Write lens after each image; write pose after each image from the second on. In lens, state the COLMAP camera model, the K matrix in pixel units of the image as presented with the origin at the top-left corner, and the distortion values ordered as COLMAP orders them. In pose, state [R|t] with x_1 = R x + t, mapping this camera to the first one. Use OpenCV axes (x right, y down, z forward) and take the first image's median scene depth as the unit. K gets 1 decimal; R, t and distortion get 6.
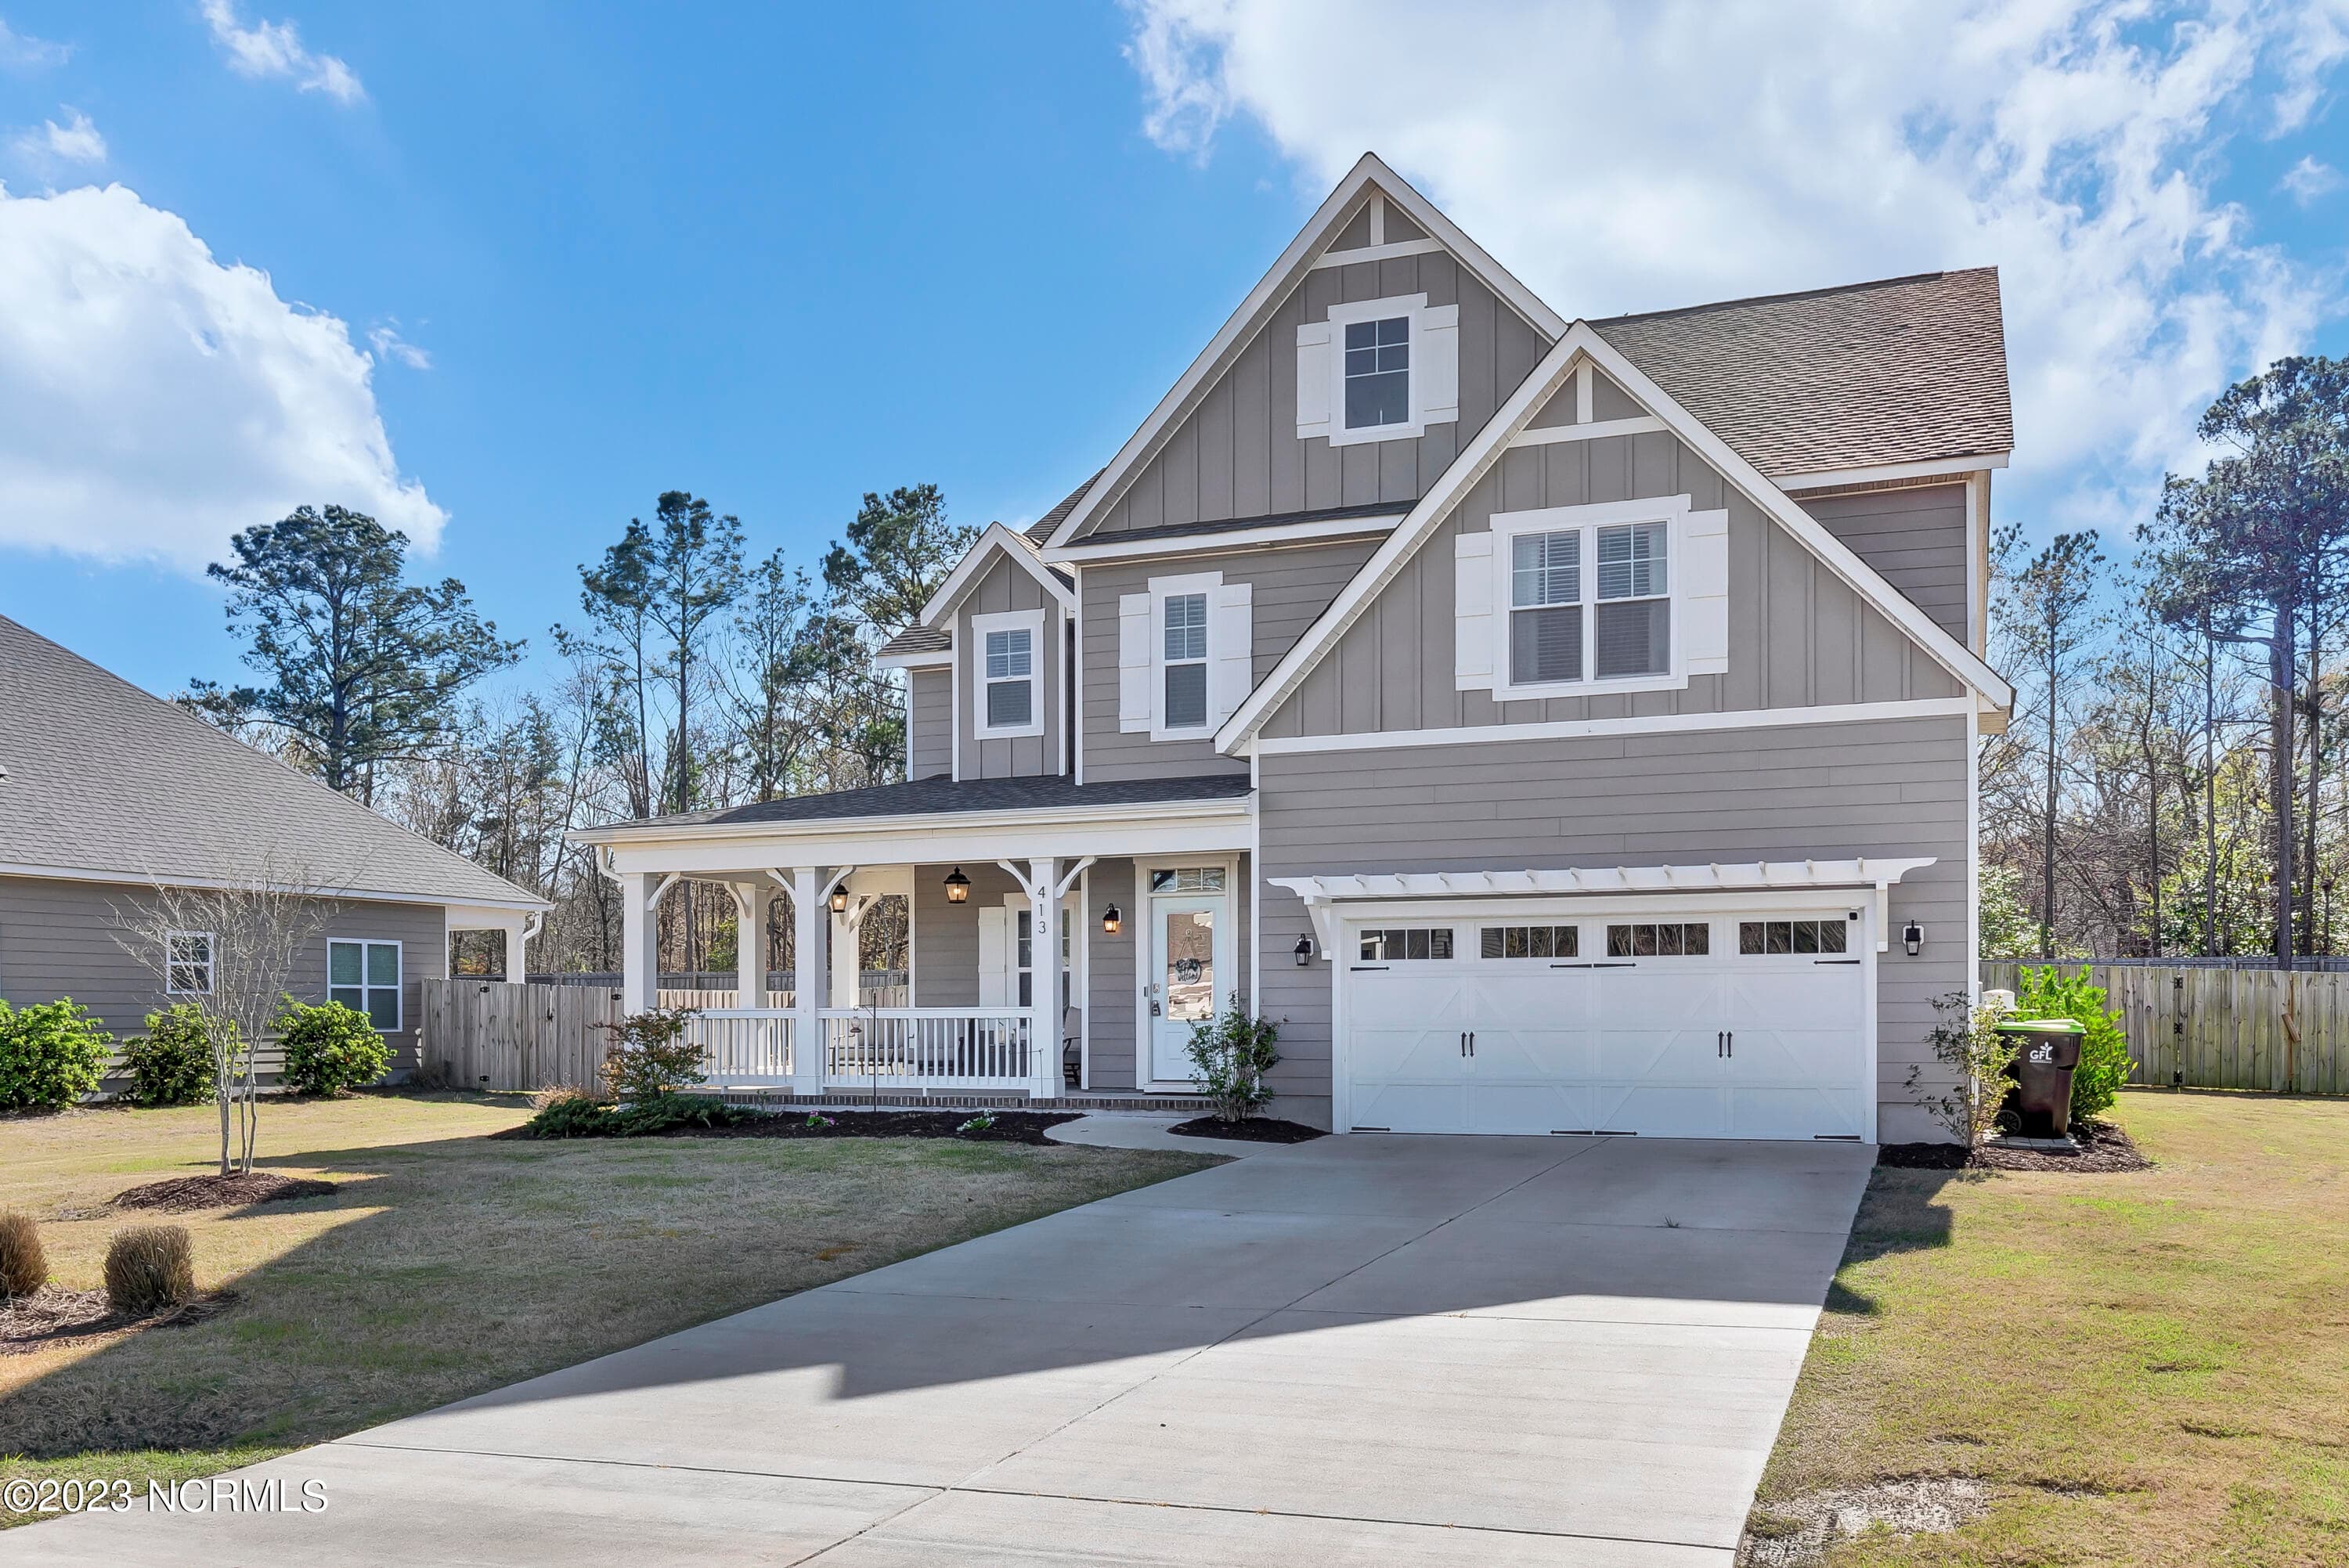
lens RADIAL K [[1937.0, 0, 1193.8], [0, 1937.0, 1052.5], [0, 0, 1]] dist [-0.003502, 0.005440]
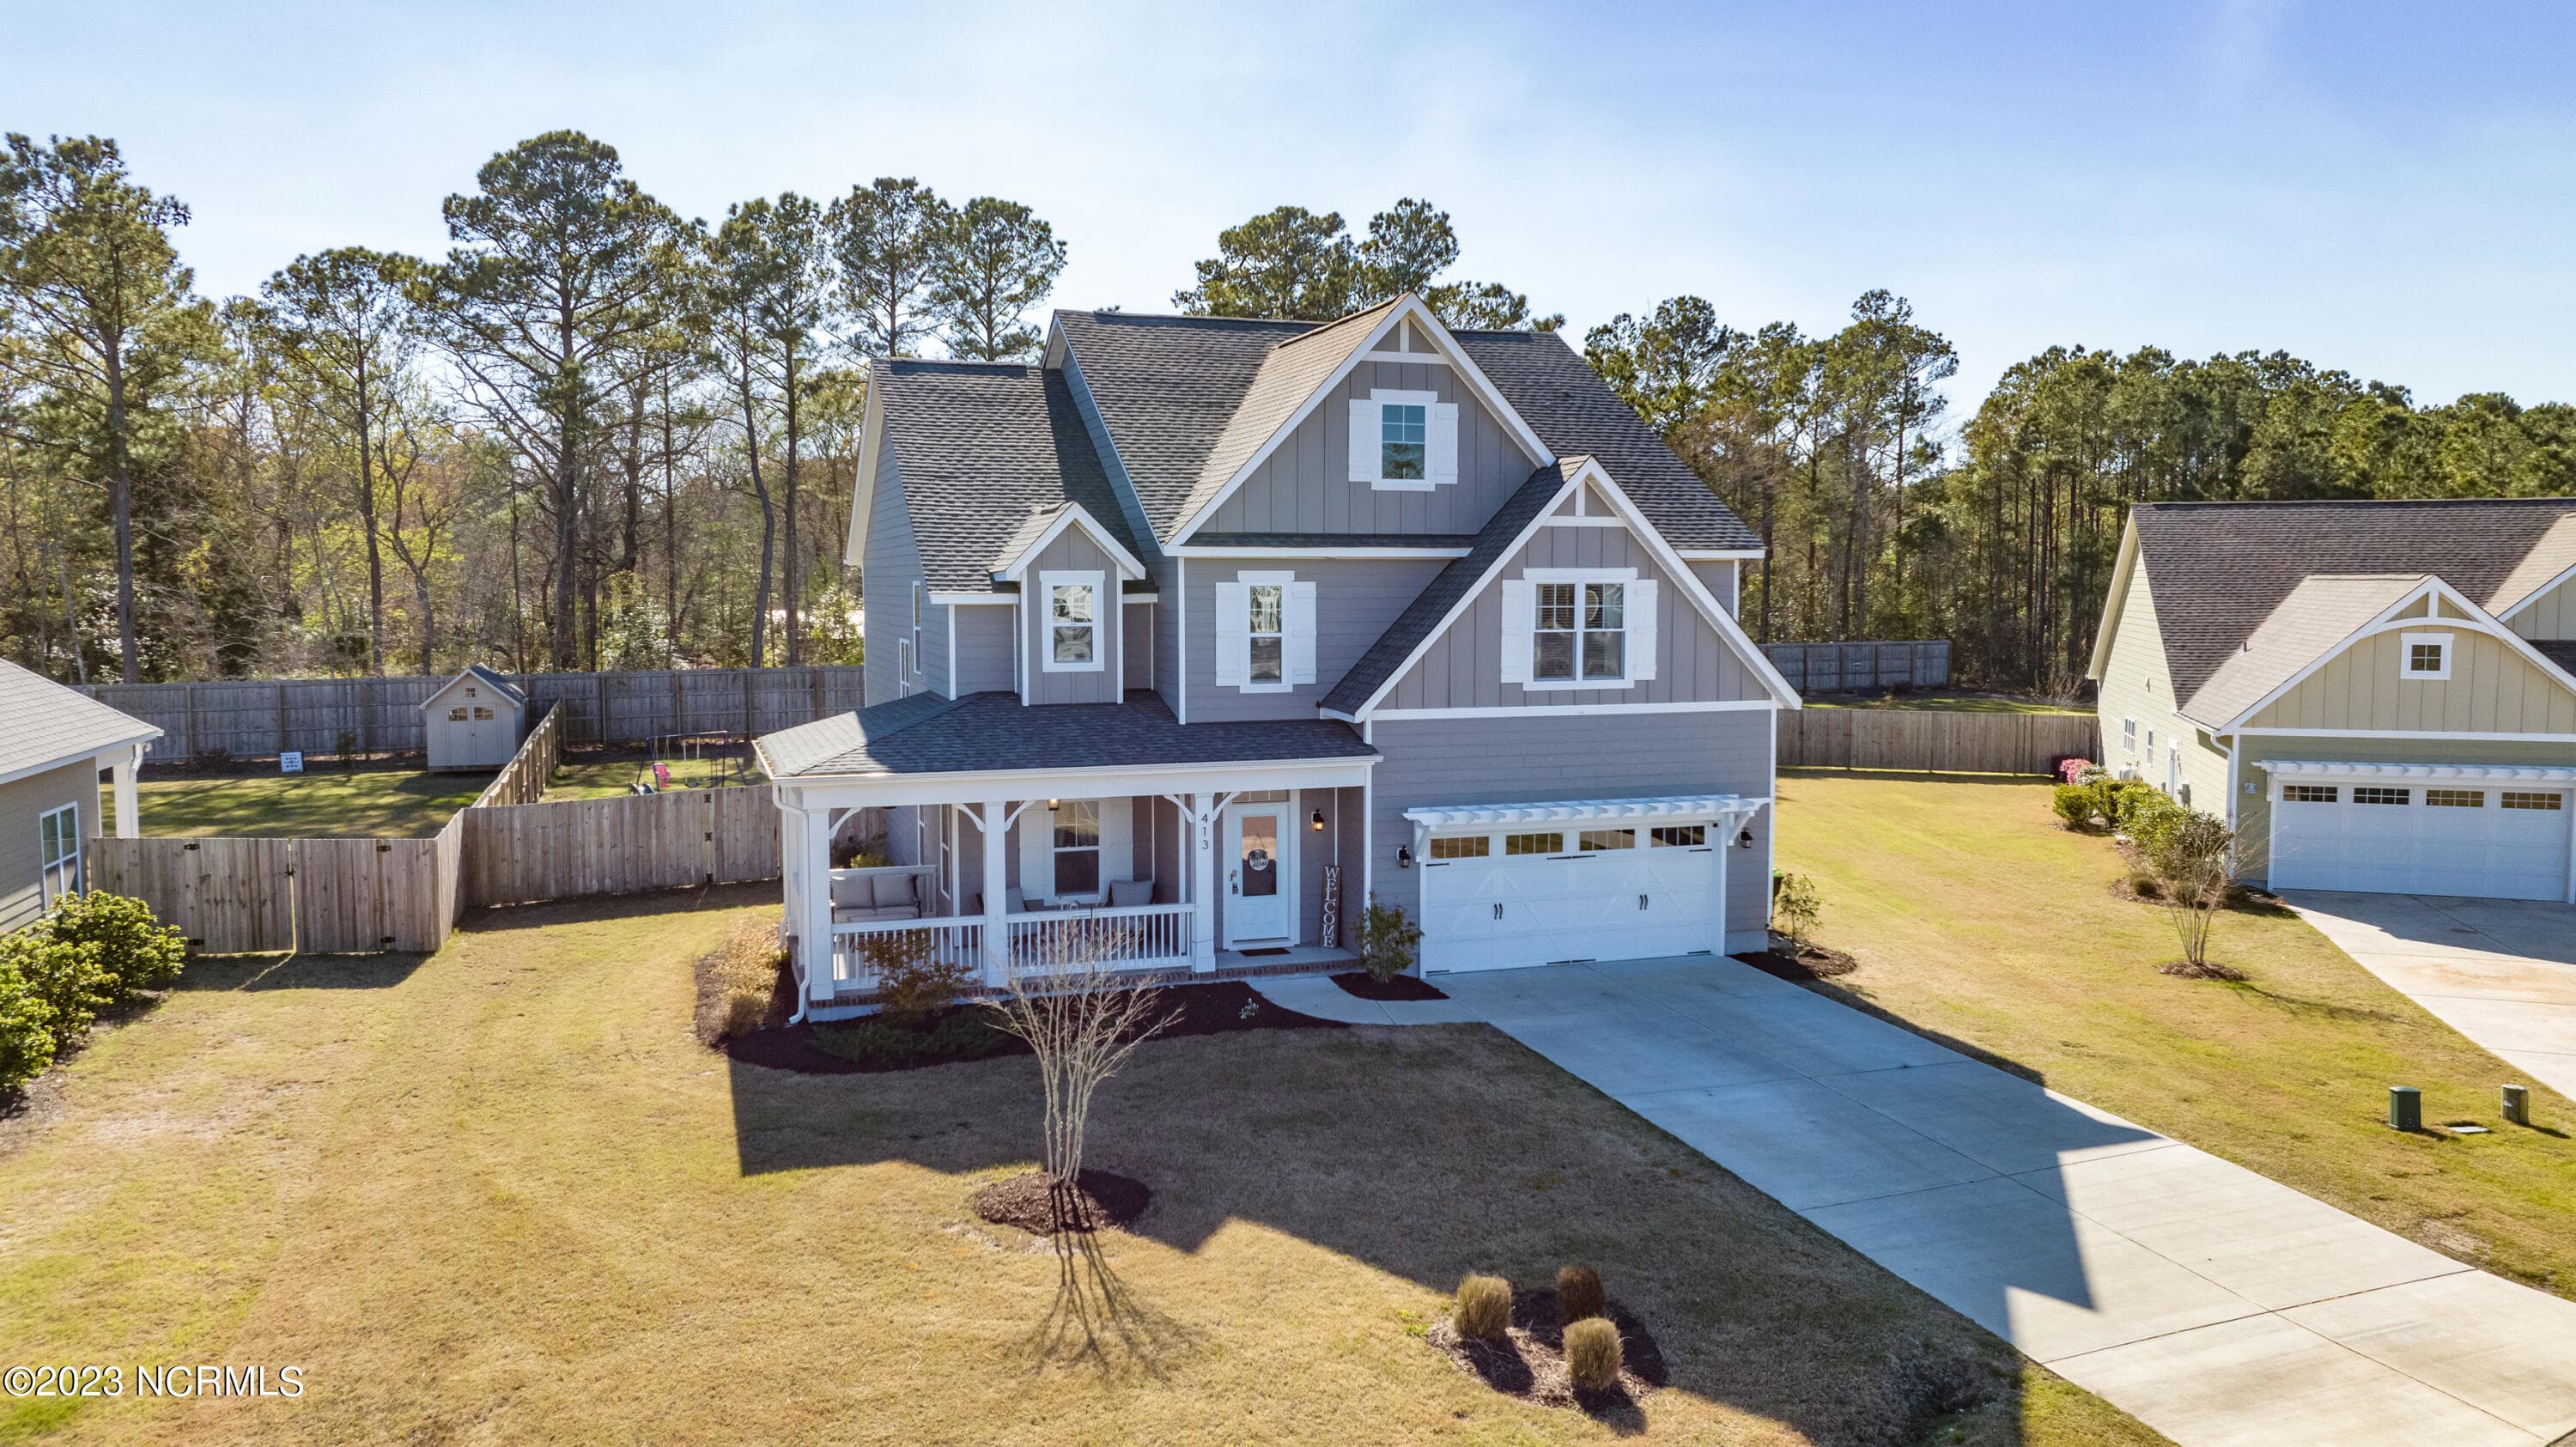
lens RADIAL K [[1819.3, 0, 1286.3], [0, 1819.3, 733.9], [0, 0, 1]] dist [-0.024145, 0.014487]
pose [[0.765892, -0.049518, 0.641060, -0.842250], [0.008949, 0.997754, 0.066379, -0.226085], [-0.642907, -0.045102, 0.764615, 0.020457]]
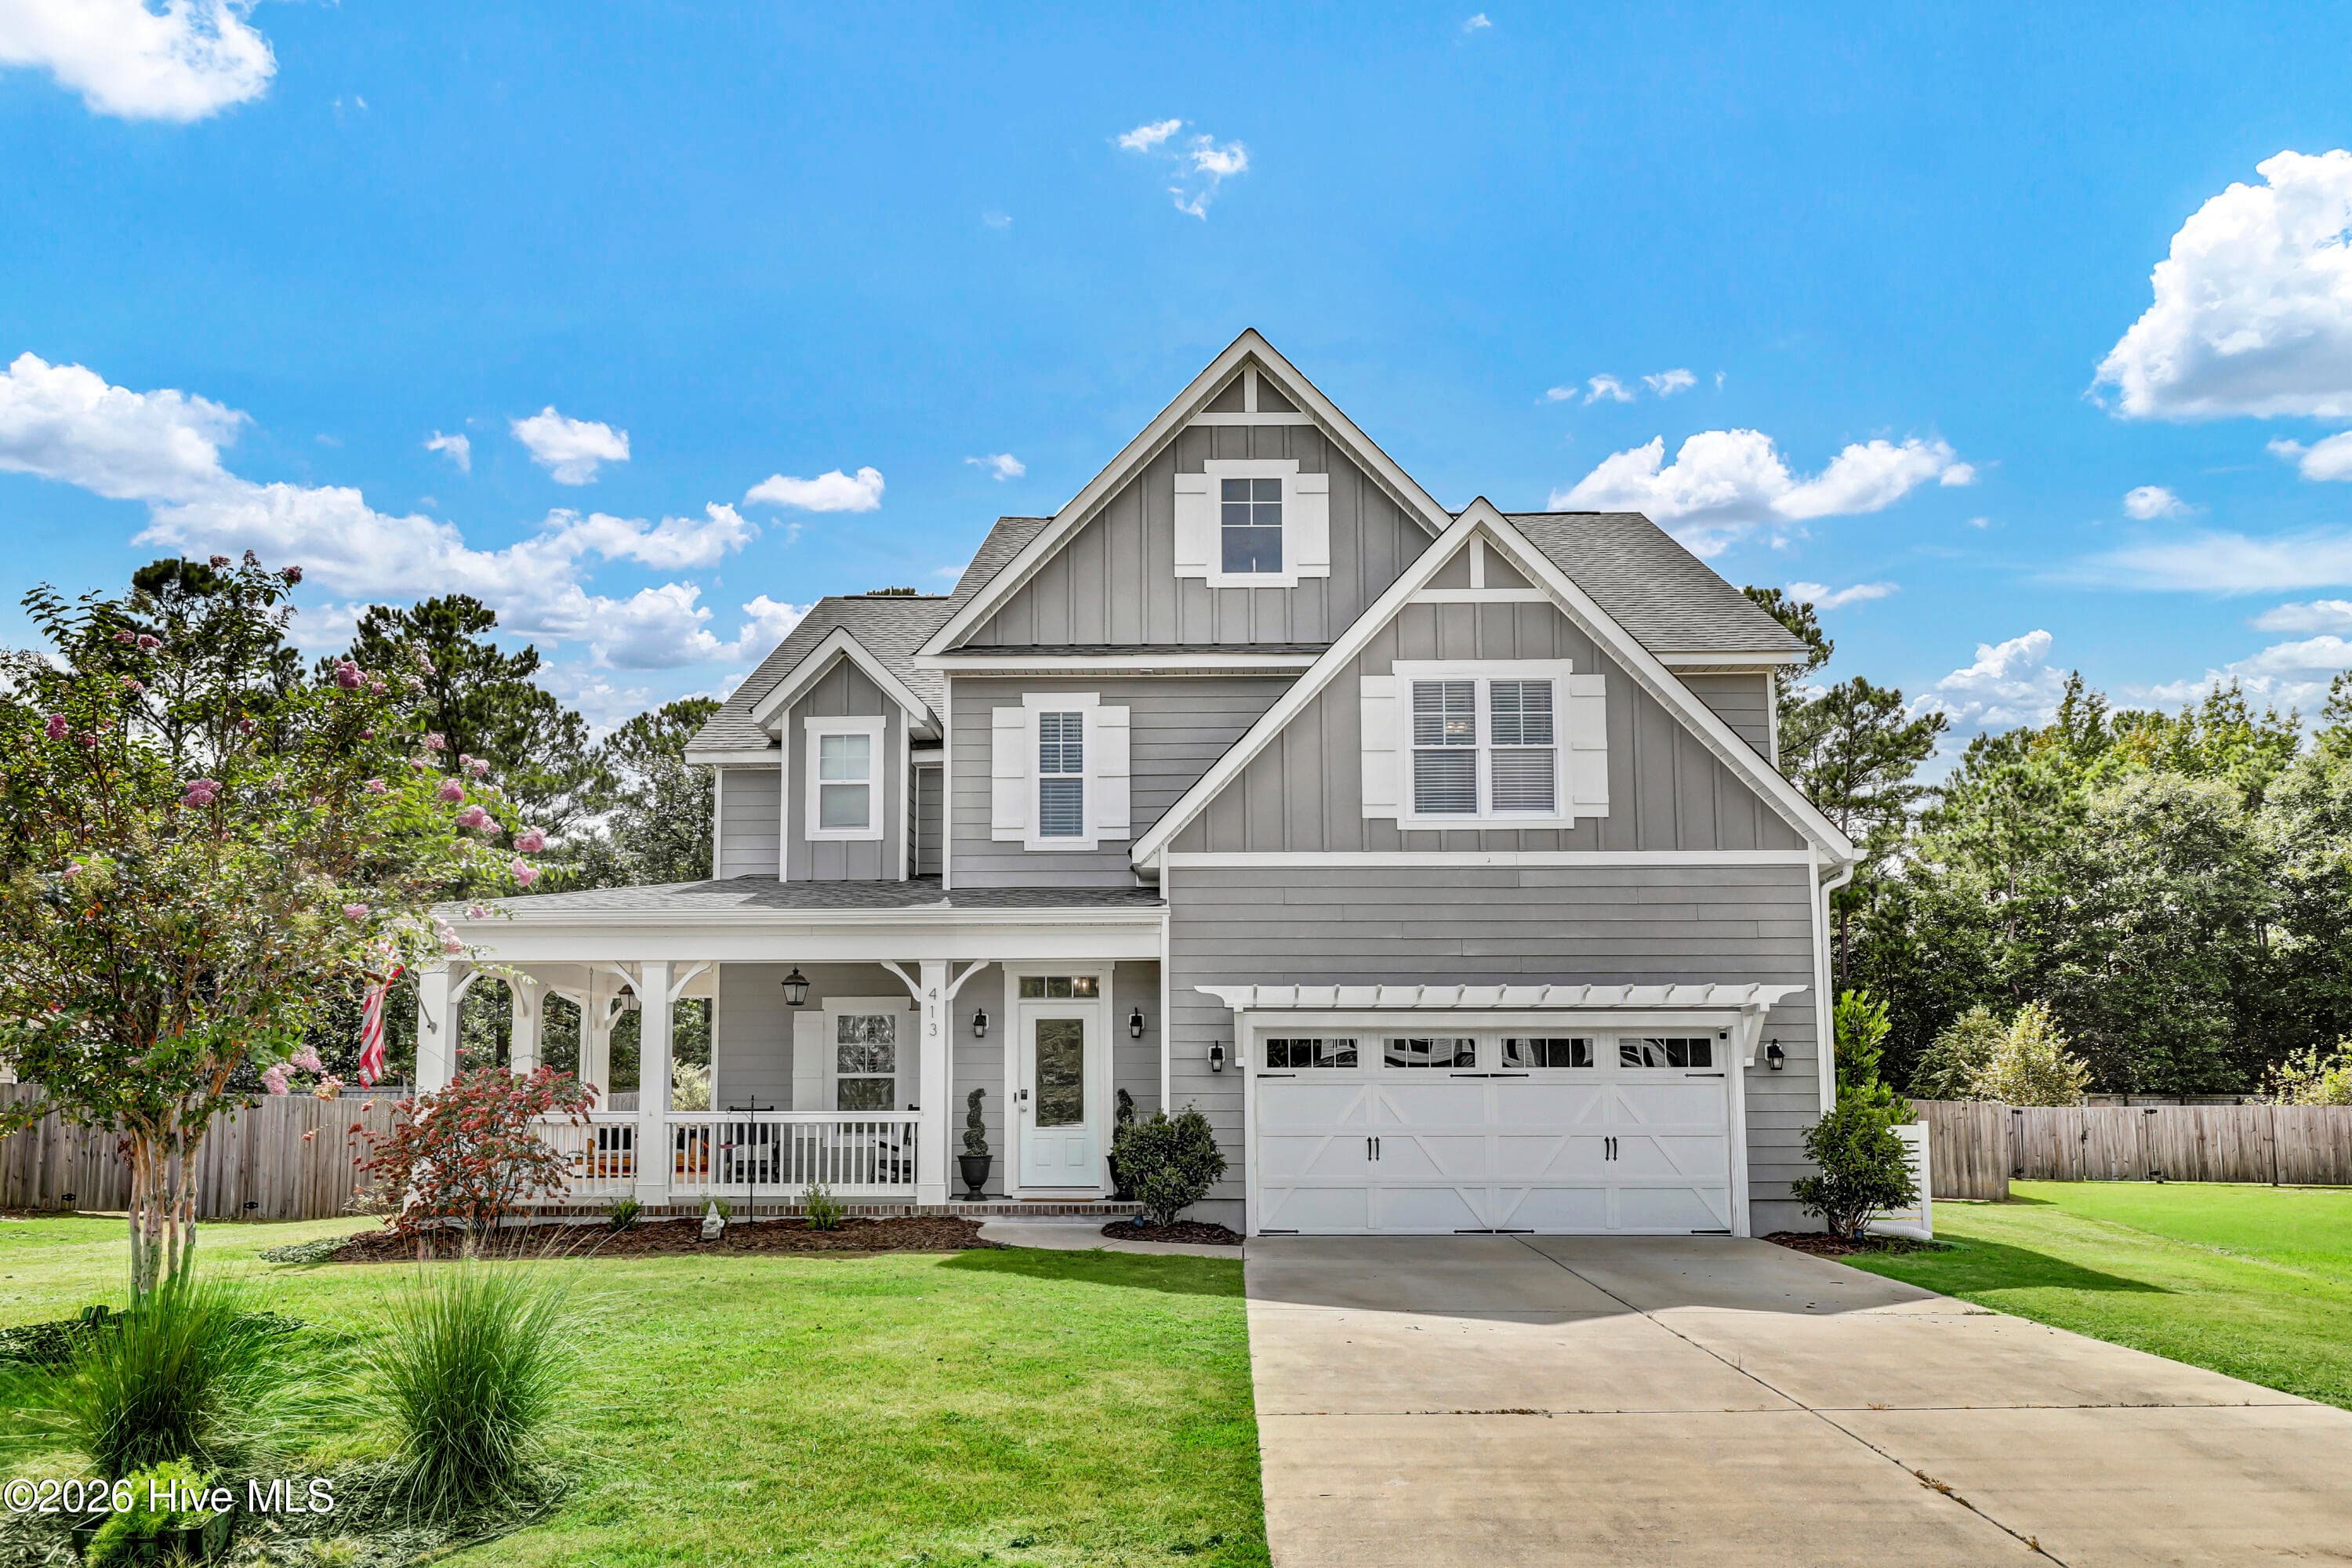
lens RADIAL K [[1751.8, 0, 1166.0], [0, 1751.8, 948.6], [0, 0, 1]] dist [-0.004890, 0.010616]
pose [[0.942763, 0.032507, 0.331876, -0.268486], [0.006125, 0.993381, -0.114700, -0.003380], [-0.333408, 0.110168, 0.936324, 0.123833]]
